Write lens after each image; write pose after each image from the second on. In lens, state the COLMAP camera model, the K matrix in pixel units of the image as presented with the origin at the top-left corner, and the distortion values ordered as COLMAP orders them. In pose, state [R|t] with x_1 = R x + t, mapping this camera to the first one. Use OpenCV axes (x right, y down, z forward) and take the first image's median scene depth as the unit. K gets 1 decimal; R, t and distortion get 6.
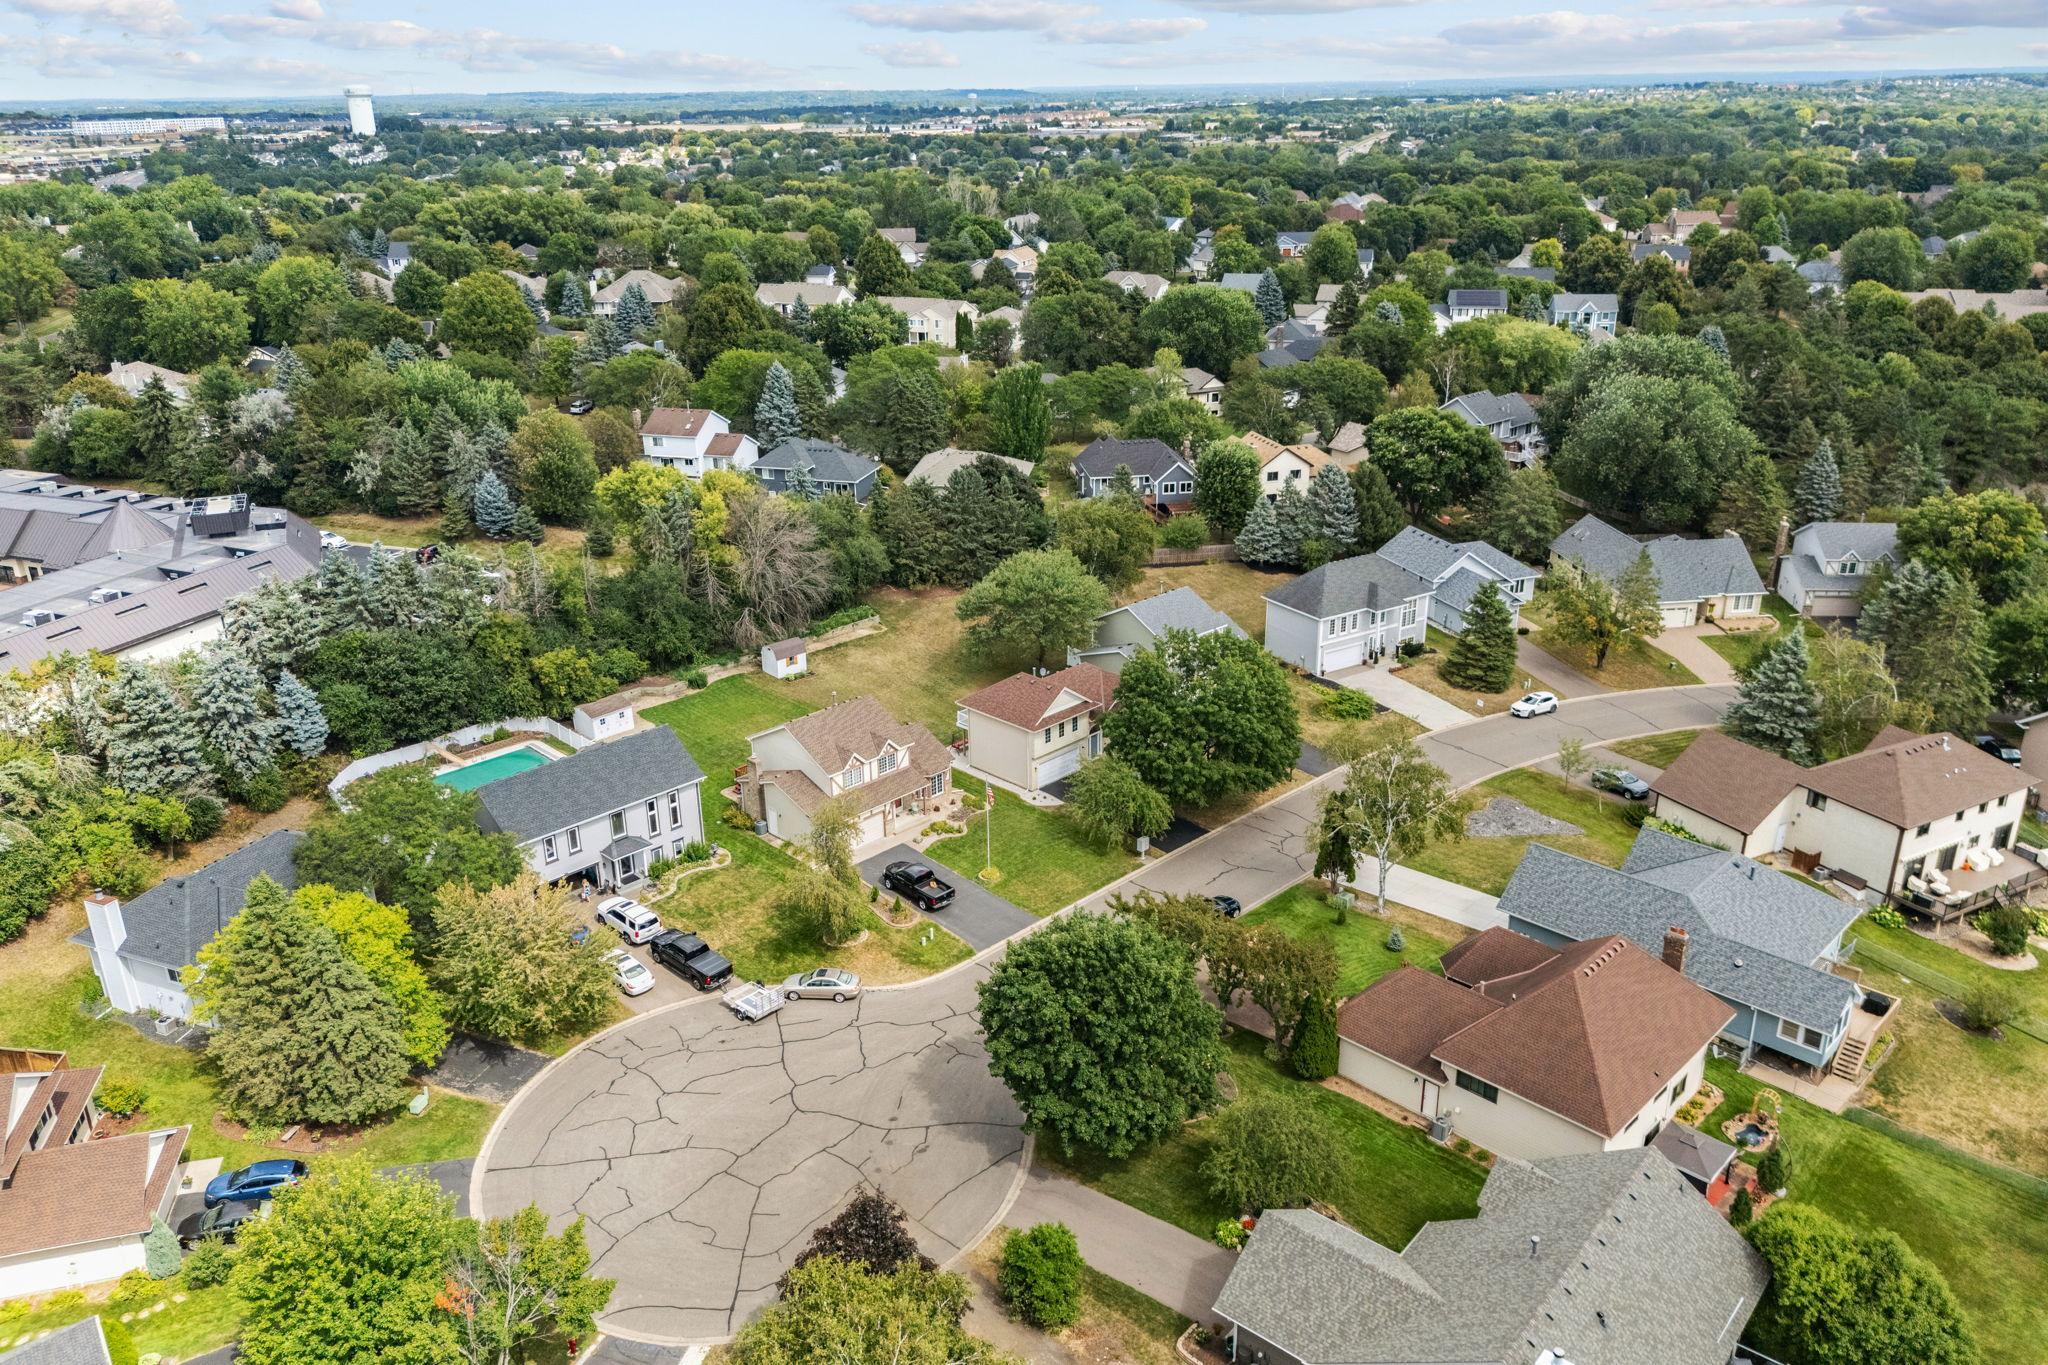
lens RADIAL K [[1536.7, 0, 1024.0], [0, 1536.7, 682.5], [0, 0, 1]] dist [0.075389, -0.084969]
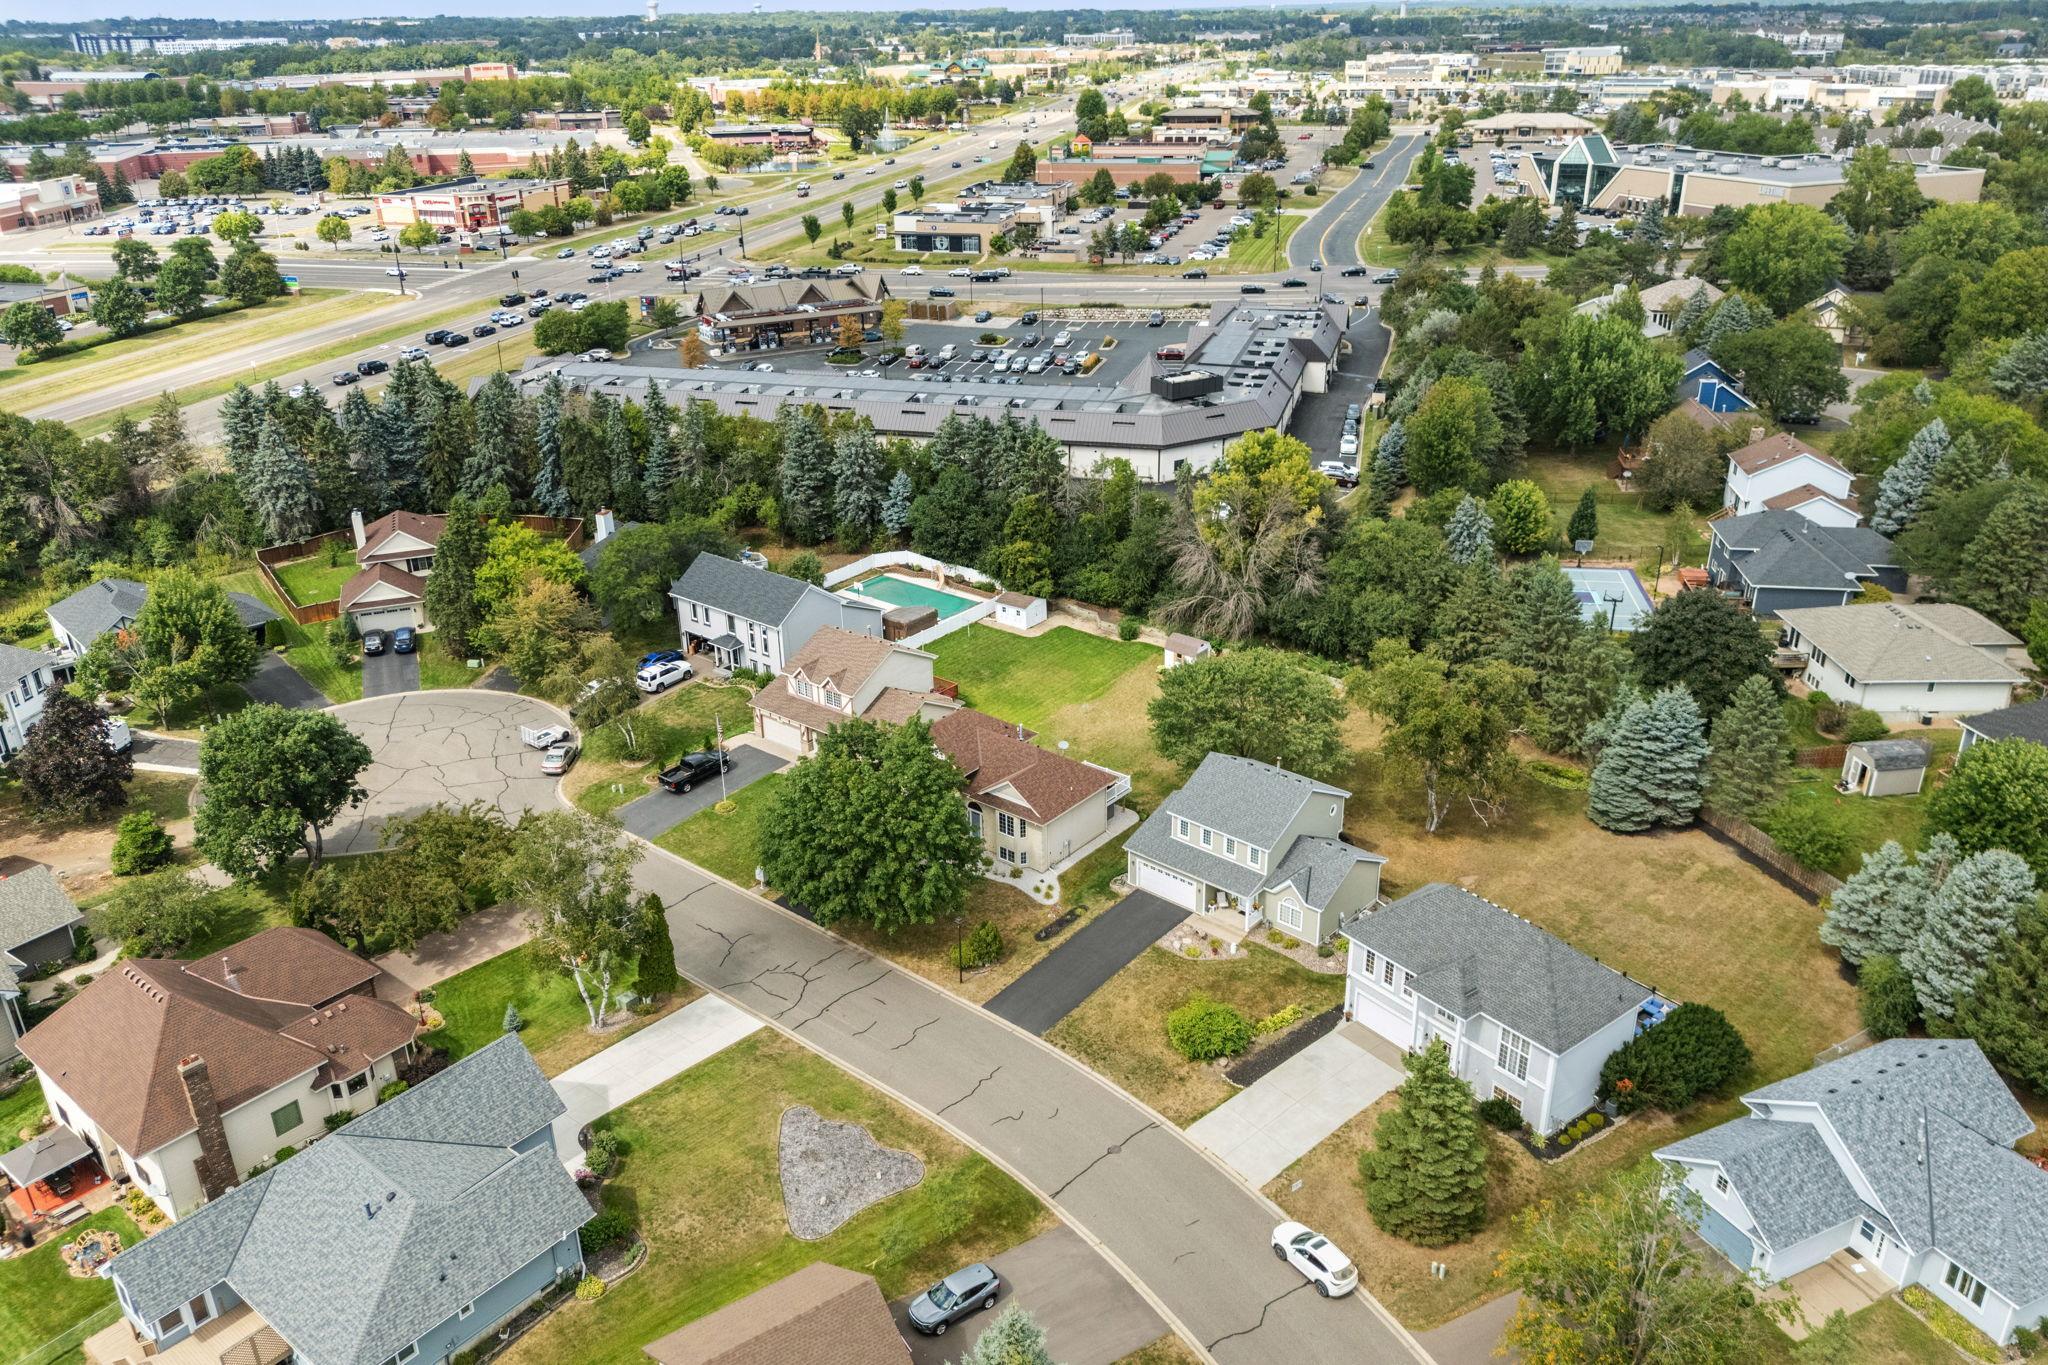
lens RADIAL K [[1536.7, 0, 1024.0], [0, 1536.7, 682.5], [0, 0, 1]] dist [0.075389, -0.084969]
pose [[0.079174, 0.409330, -0.908945, 0.779483], [-0.344064, 0.866996, 0.360469, -0.340938], [0.935602, 0.284195, 0.209480, 0.787073]]
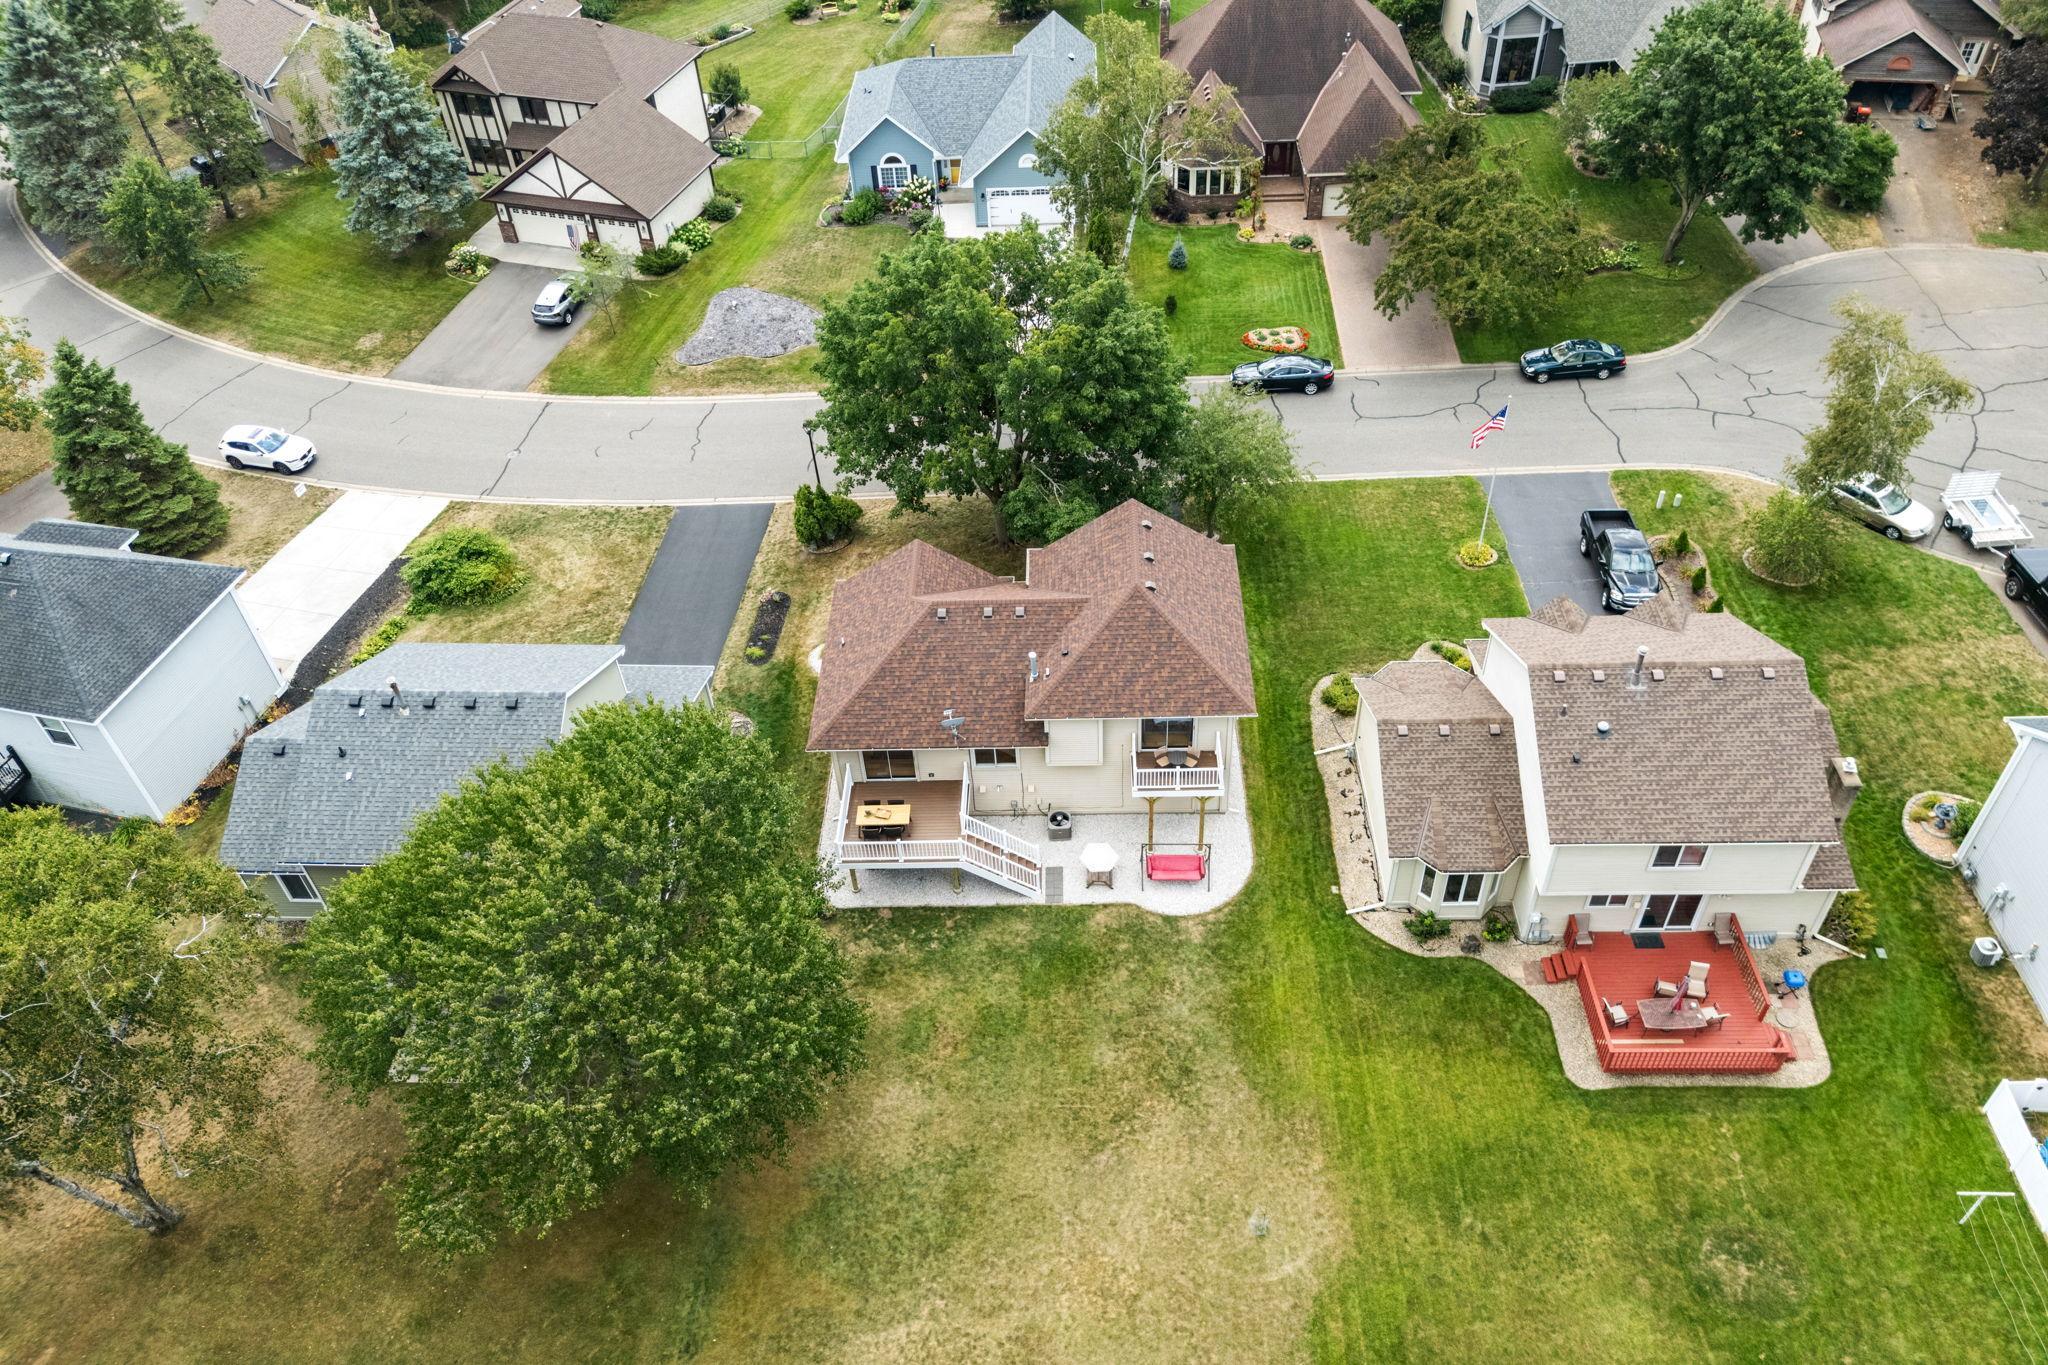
lens RADIAL K [[1520.6, 0, 1018.3], [0, 1520.6, 672.4], [0, 0, 1]] dist [0.074113, -0.091644]
pose [[-0.673107, -0.478345, 0.564015, -0.212535], [0.318368, 0.500941, 0.804798, -0.318893], [-0.667510, 0.721280, -0.184897, 1.049847]]
